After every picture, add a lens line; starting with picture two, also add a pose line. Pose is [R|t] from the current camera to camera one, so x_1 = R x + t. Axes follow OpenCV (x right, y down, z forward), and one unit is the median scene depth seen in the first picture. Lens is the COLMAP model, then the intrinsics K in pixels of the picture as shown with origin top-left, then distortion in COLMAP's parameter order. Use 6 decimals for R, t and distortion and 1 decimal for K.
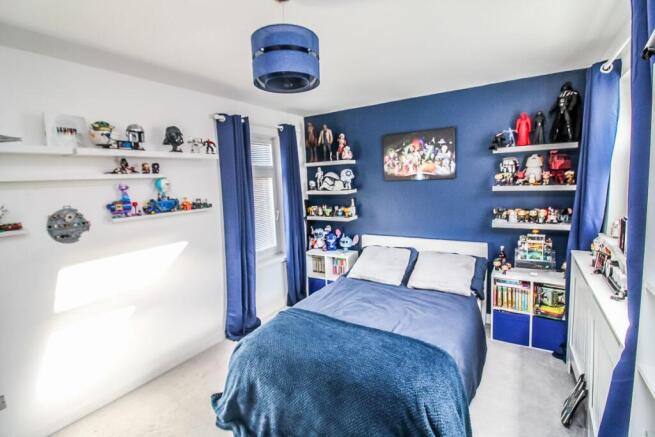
lens RADIAL K [[303.8, 0, 330.6], [0, 303.8, 207.6], [0, 0, 1]] dist [-0.018720, 0.000006]
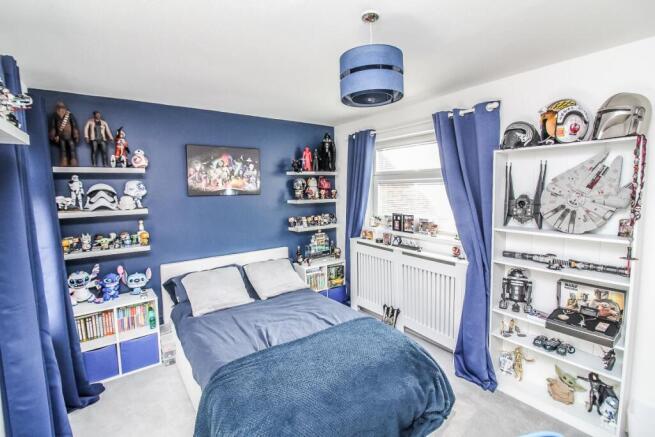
lens RADIAL K [[303.8, 0, 330.6], [0, 303.8, 207.6], [0, 0, 1]] dist [-0.018720, 0.000006]
pose [[0.352832, -0.027163, 0.935292, -0.532546], [0.090239, 0.995907, -0.005118, -0.016589], [-0.931325, 0.086206, 0.353839, 0.350896]]
